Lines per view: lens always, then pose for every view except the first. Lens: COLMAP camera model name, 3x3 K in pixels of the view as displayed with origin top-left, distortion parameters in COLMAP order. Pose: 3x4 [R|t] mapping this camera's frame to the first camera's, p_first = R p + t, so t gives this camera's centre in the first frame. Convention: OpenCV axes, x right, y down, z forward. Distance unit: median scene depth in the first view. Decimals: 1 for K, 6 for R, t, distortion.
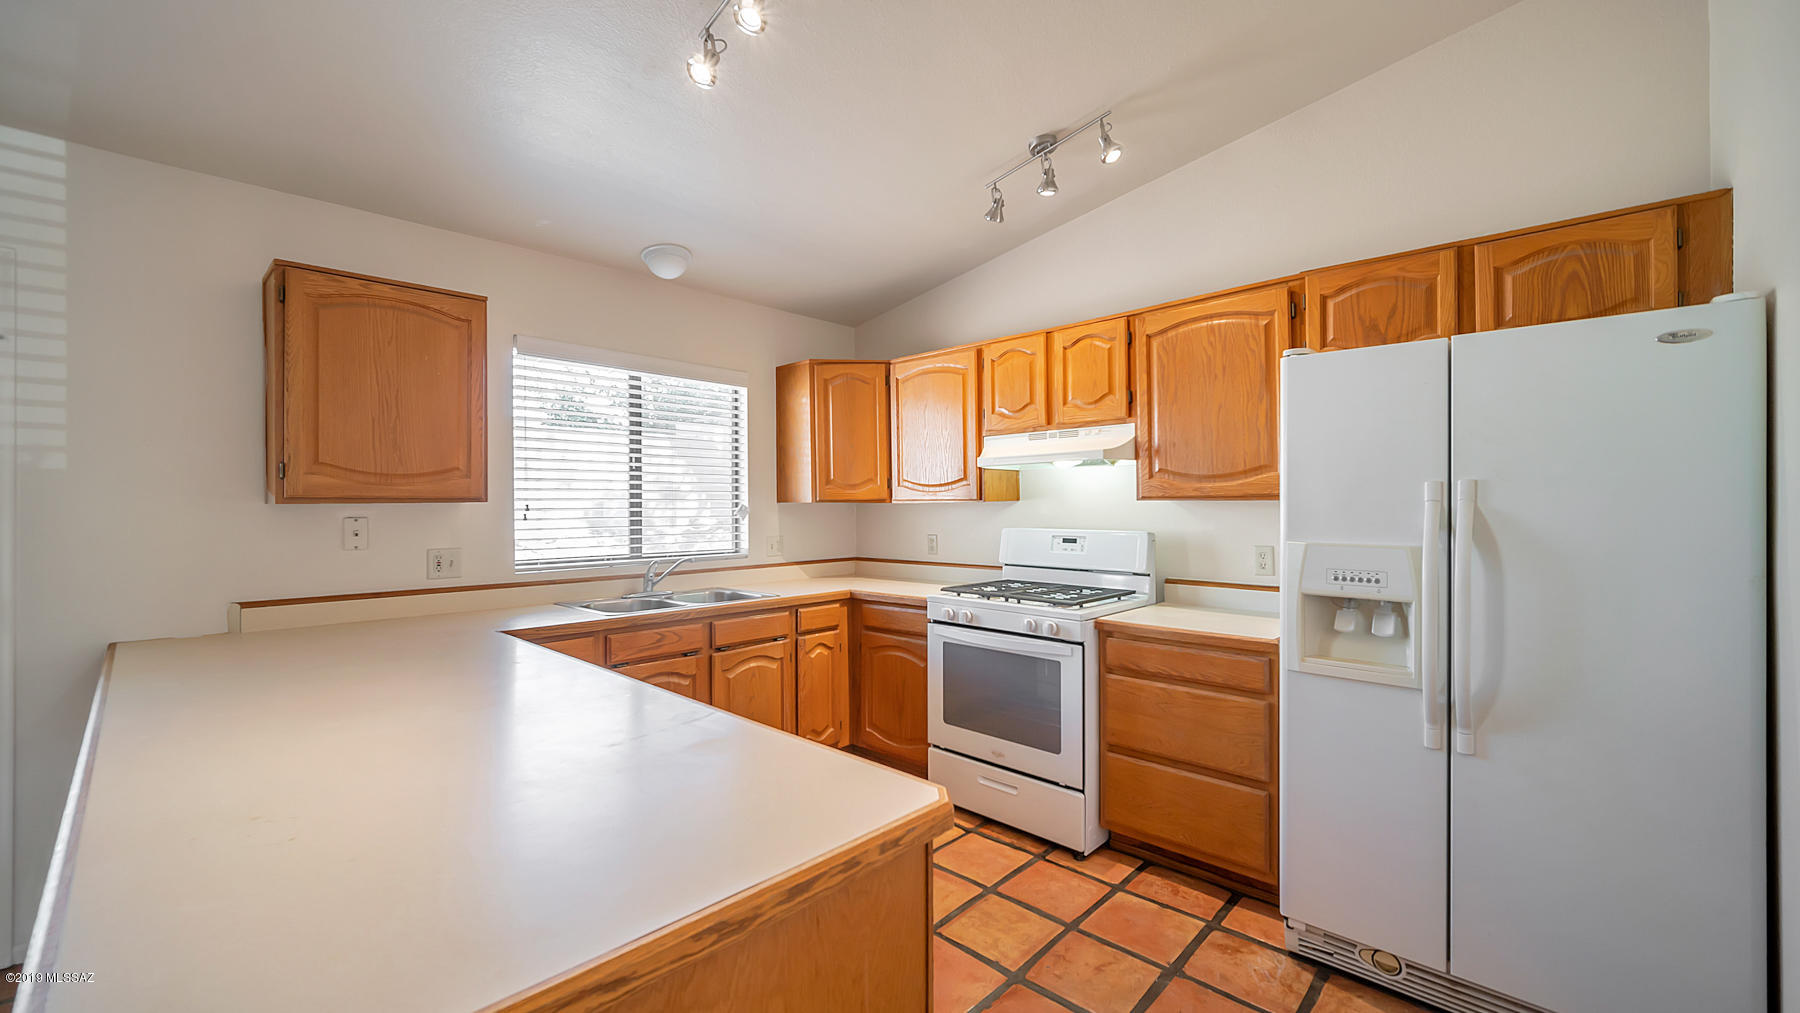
lens RADIAL K [[723.6, 0, 902.7], [0, 723.6, 500.2], [0, 0, 1]] dist [-0.009827, -0.000343]
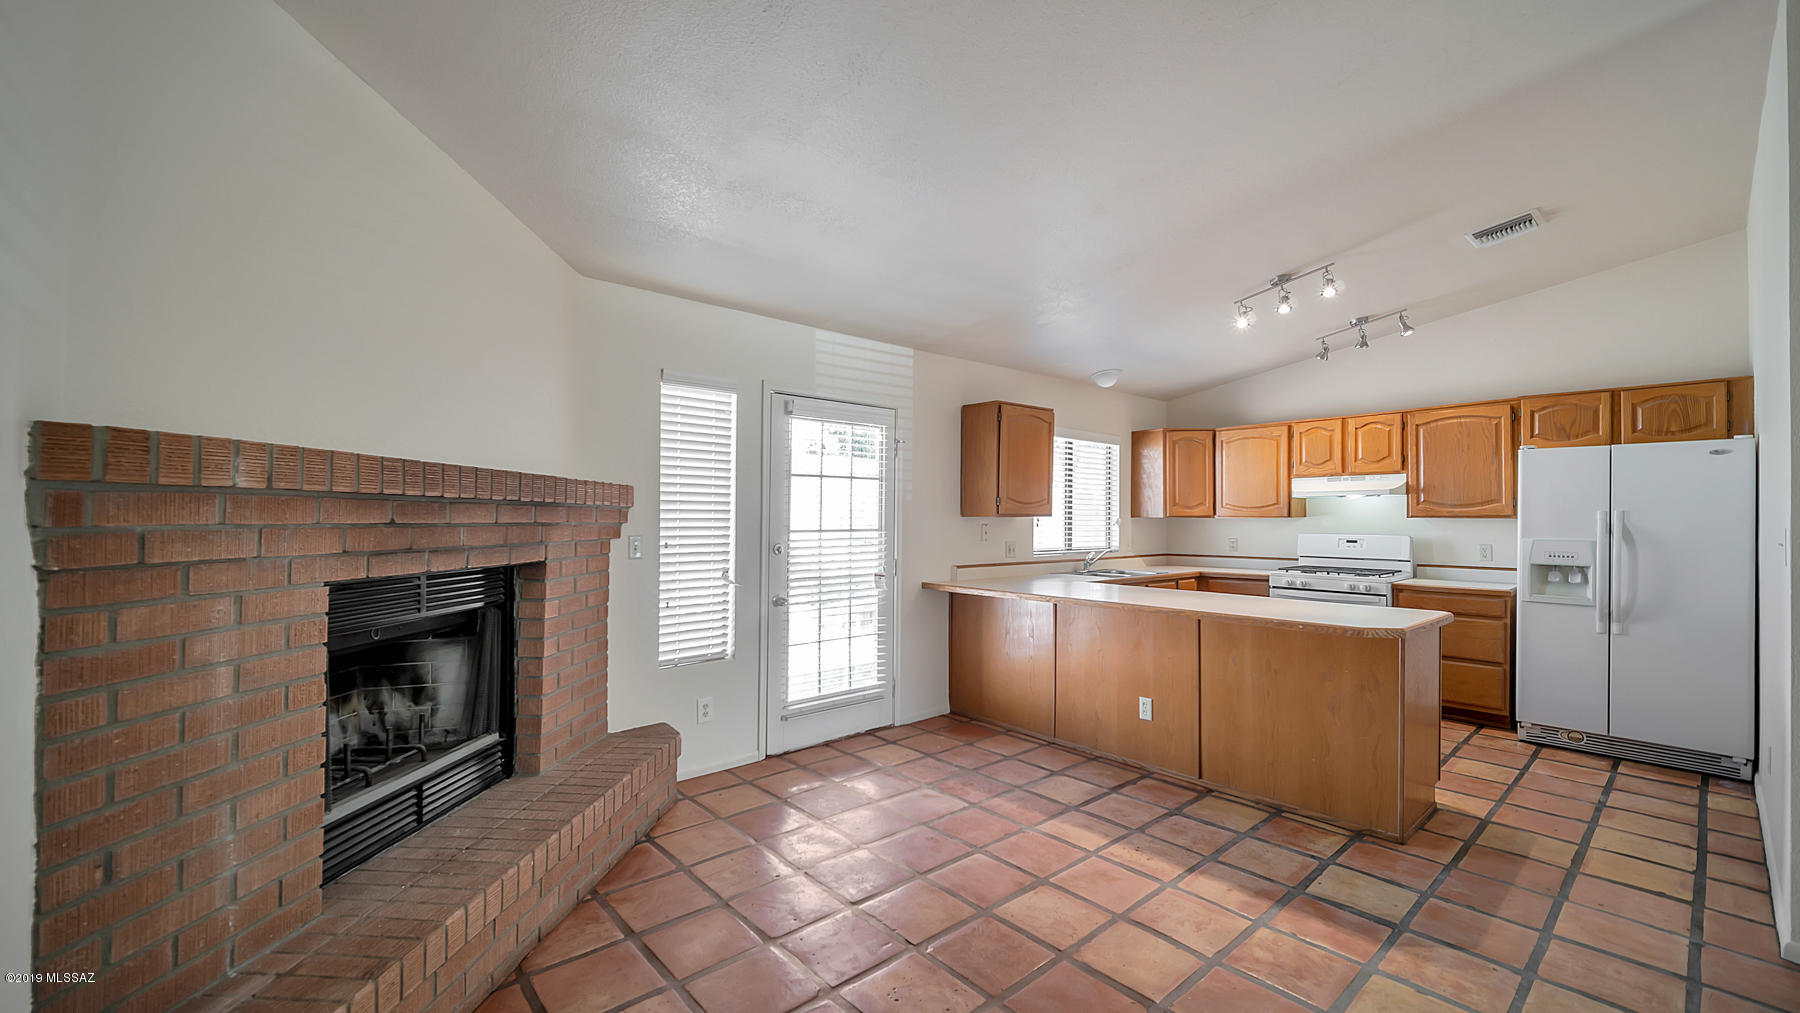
lens RADIAL K [[723.6, 0, 890.5], [0, 723.6, 513.1], [0, 0, 1]] dist [-0.009827, -0.000343]
pose [[0.994875, 0.004527, -0.101013, -0.797917], [-0.004377, 0.999989, 0.001703, -0.009010], [0.101020, -0.001252, 0.994884, -0.925292]]
